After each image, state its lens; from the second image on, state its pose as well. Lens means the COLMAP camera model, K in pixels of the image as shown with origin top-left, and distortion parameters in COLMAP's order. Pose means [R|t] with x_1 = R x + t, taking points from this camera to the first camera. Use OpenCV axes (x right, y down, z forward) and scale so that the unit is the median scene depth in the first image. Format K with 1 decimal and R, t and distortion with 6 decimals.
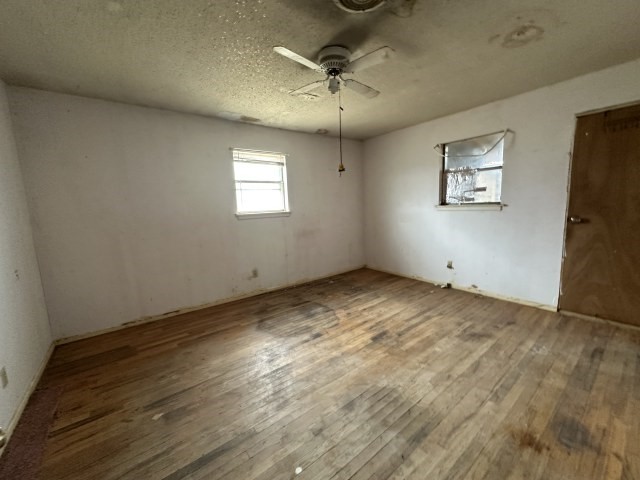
lens RADIAL K [[256.7, 0, 320.8], [0, 256.7, 239.2], [0, 0, 1]] dist [-0.004347, 0.000269]
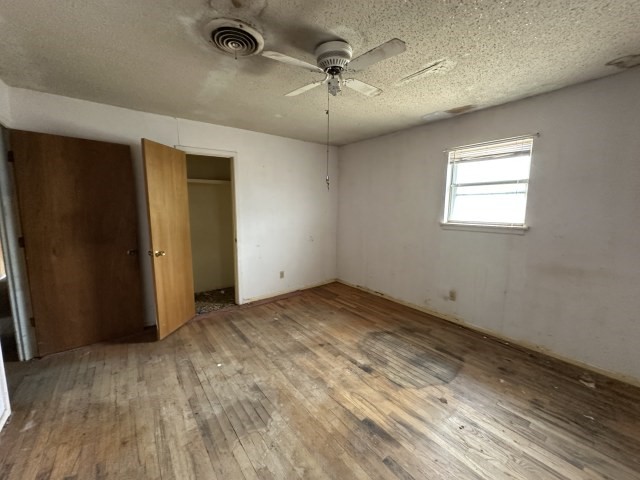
lens RADIAL K [[256.7, 0, 320.5], [0, 256.7, 239.7], [0, 0, 1]] dist [-0.004347, 0.000269]
pose [[0.008048, 0.160617, -0.986984, 0.720742], [-0.144519, 0.976840, 0.157788, -0.152840], [0.989469, 0.141368, 0.031074, 0.715252]]
